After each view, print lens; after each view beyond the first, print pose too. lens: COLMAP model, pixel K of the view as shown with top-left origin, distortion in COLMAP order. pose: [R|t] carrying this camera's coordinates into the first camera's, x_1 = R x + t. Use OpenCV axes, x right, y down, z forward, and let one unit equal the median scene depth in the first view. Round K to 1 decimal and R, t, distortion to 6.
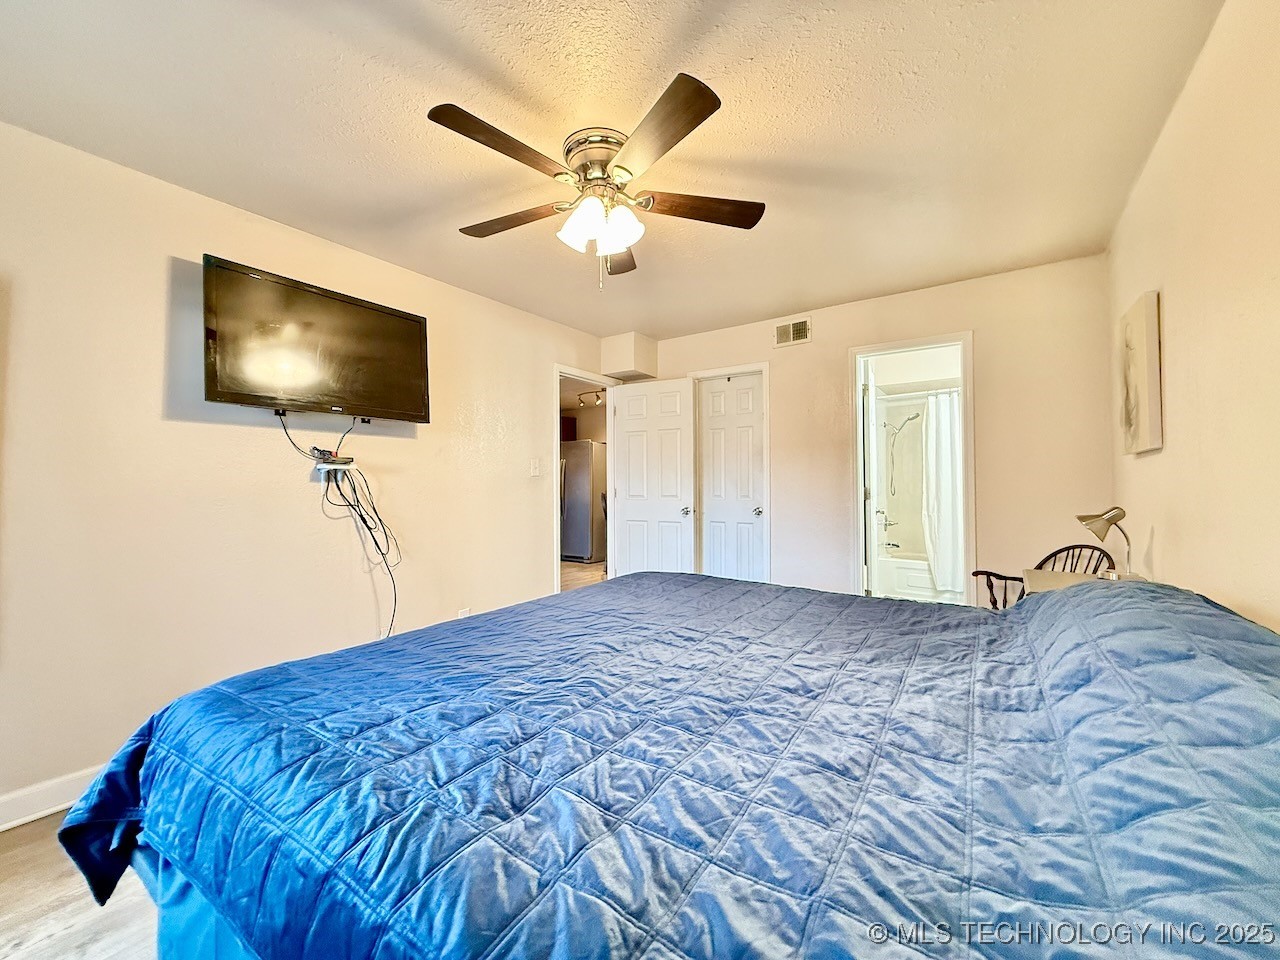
lens RADIAL K [[507.9, 0, 637.8], [0, 507.9, 482.3], [0, 0, 1]] dist [-0.001188, 0.000424]
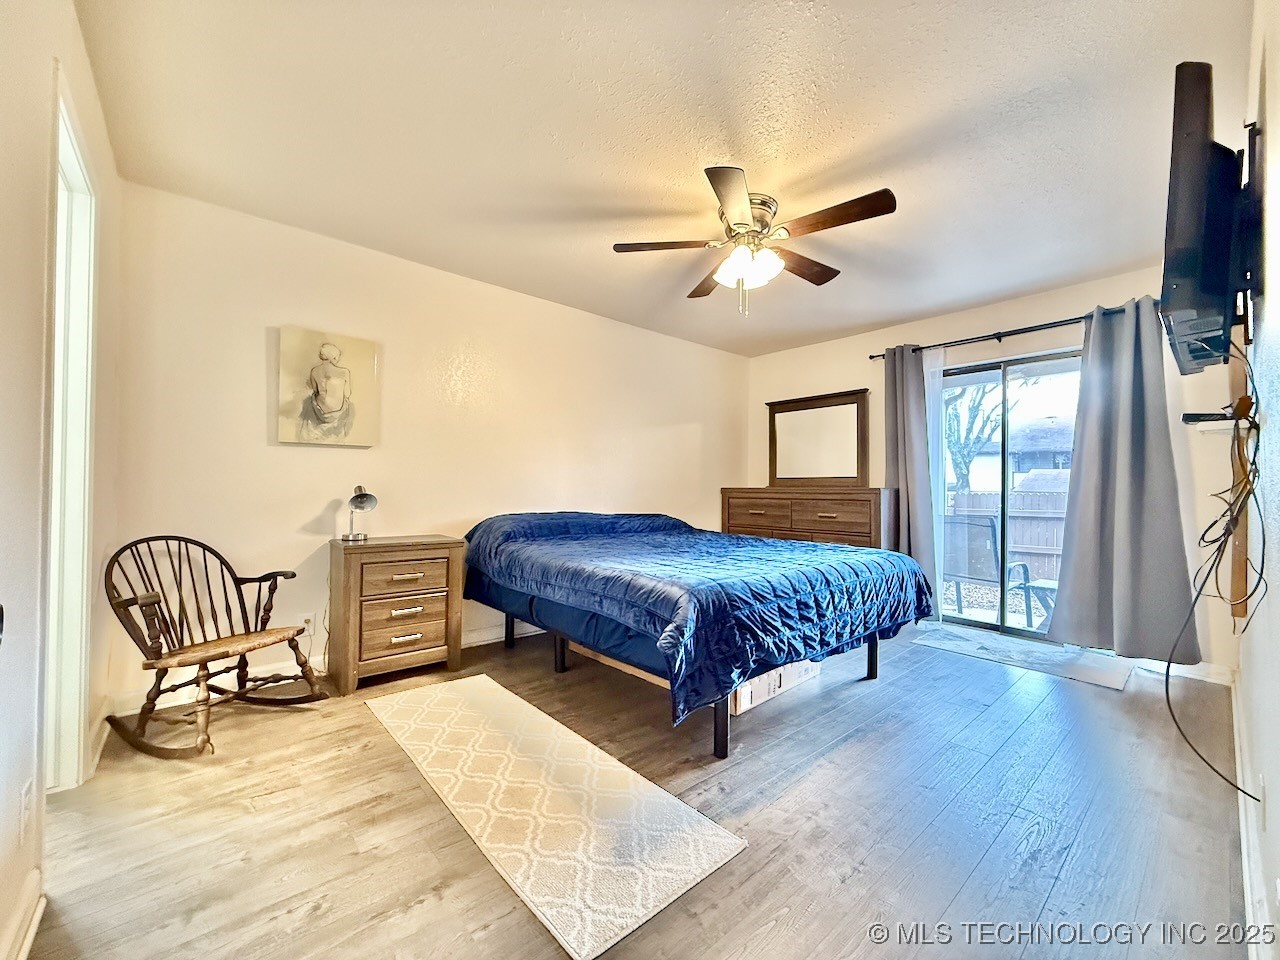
lens RADIAL K [[507.9, 0, 637.8], [0, 507.9, 482.3], [0, 0, 1]] dist [-0.001188, 0.000424]
pose [[-0.969702, -0.002754, 0.244276, -0.082193], [-0.007462, 0.999804, -0.018347, 0.044211], [-0.244178, -0.019614, -0.969532, 1.602135]]
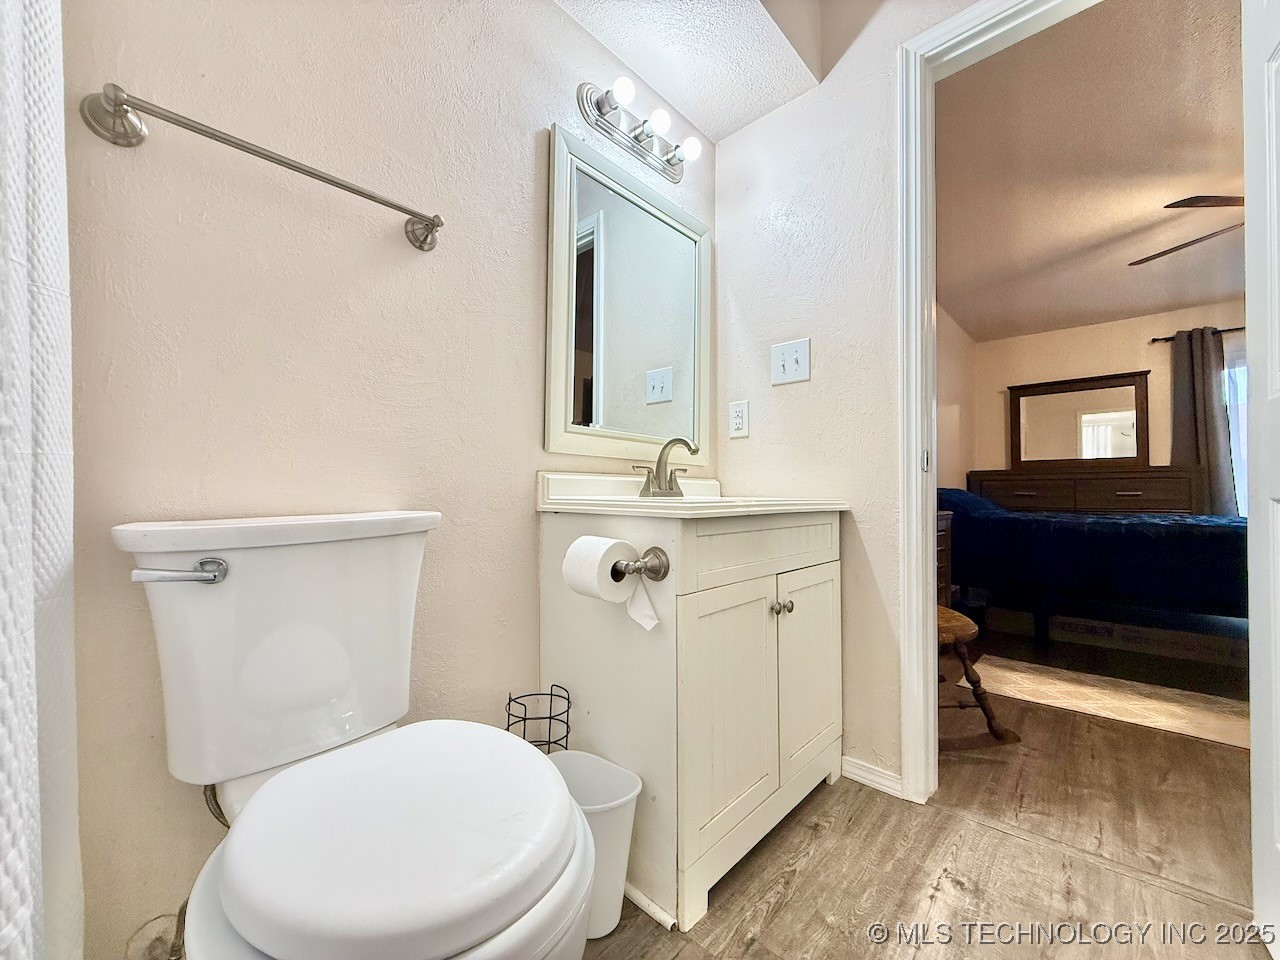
lens RADIAL K [[507.9, 0, 637.8], [0, 507.9, 482.3], [0, 0, 1]] dist [-0.001188, 0.000424]
pose [[-0.989561, 0.001725, 0.144107, 0.970122], [-0.001839, 0.999696, -0.024600, 0.114881], [-0.144106, -0.024608, -0.989256, 1.726980]]
